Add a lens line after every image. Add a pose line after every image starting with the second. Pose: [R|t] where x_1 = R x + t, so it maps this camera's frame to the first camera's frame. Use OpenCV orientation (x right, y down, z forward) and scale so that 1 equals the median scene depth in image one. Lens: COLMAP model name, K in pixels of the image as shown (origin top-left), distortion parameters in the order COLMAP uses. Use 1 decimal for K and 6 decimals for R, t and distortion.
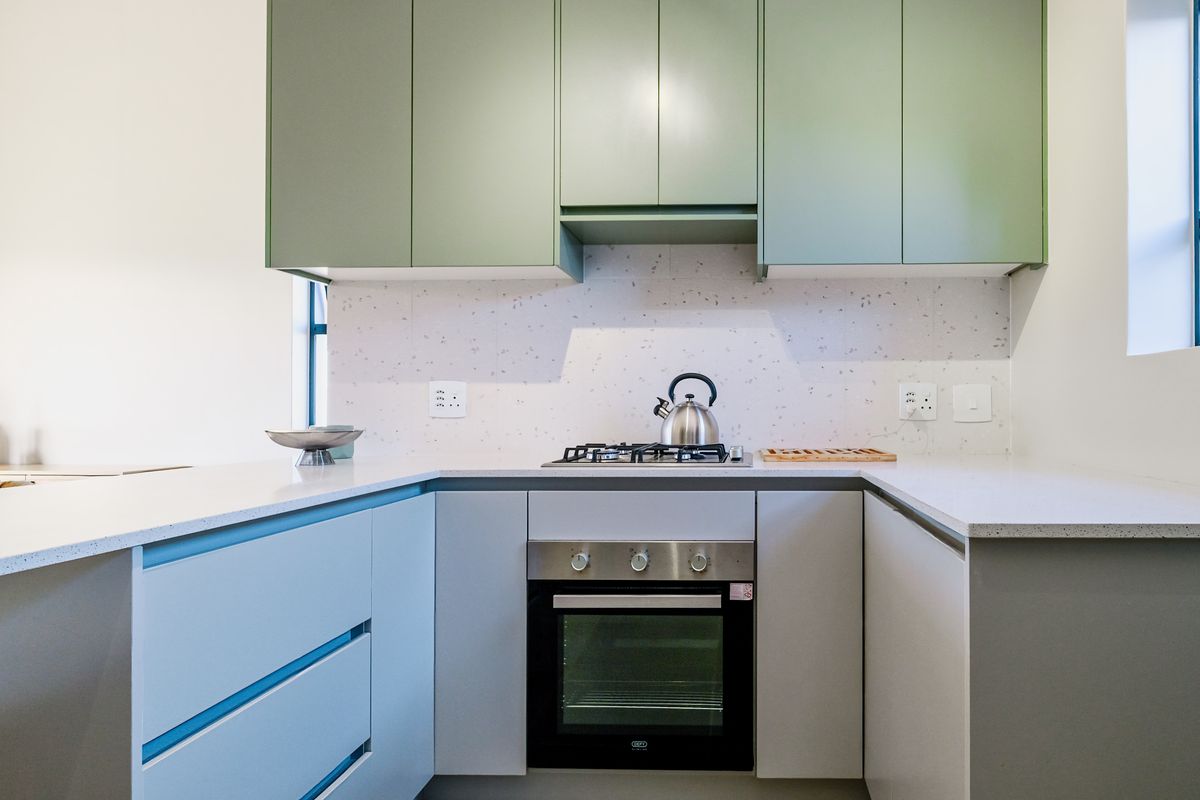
lens RADIAL K [[670.2, 0, 599.6], [0, 670.2, 420.8], [0, 0, 1]] dist [-0.037206, -0.000158]
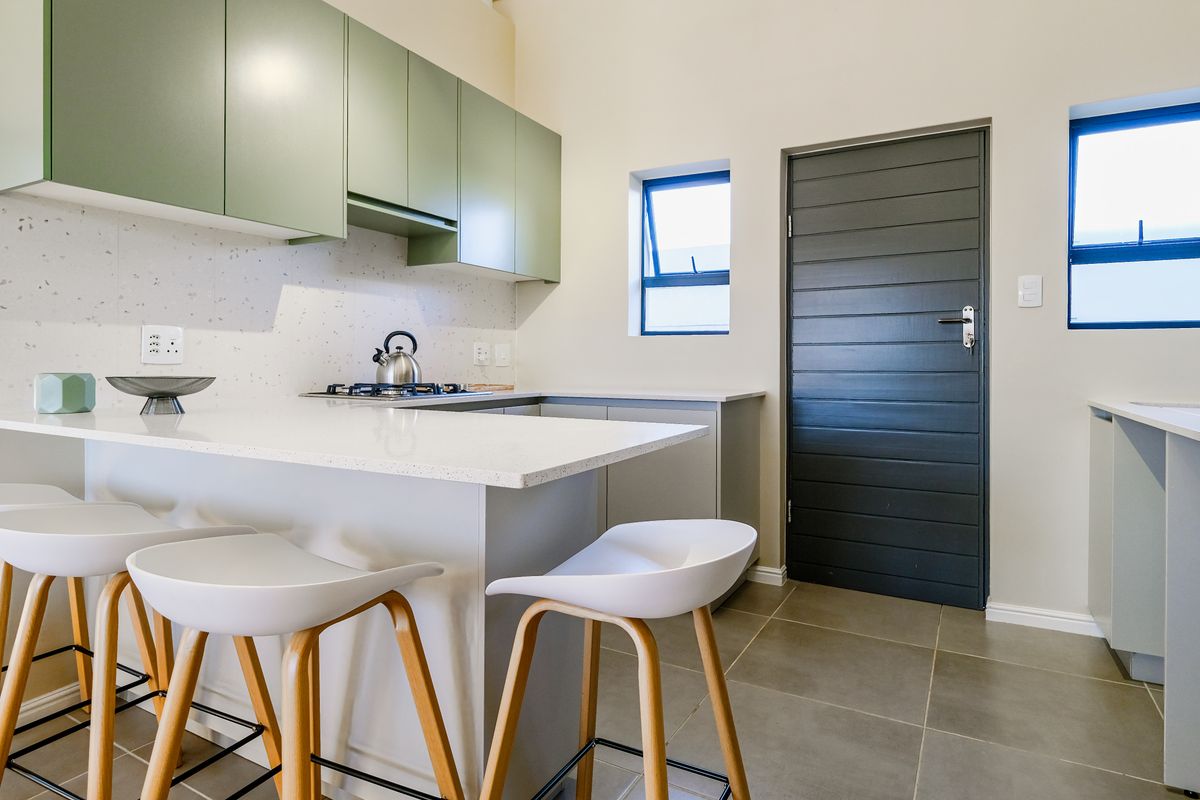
lens RADIAL K [[670.2, 0, 599.6], [0, 670.2, 420.8], [0, 0, 1]] dist [-0.037206, -0.000158]
pose [[0.446236, -0.073260, 0.891912, -0.816767], [0.002482, 0.996741, 0.080629, 0.001782], [-0.894912, -0.033765, 0.444963, 0.020371]]
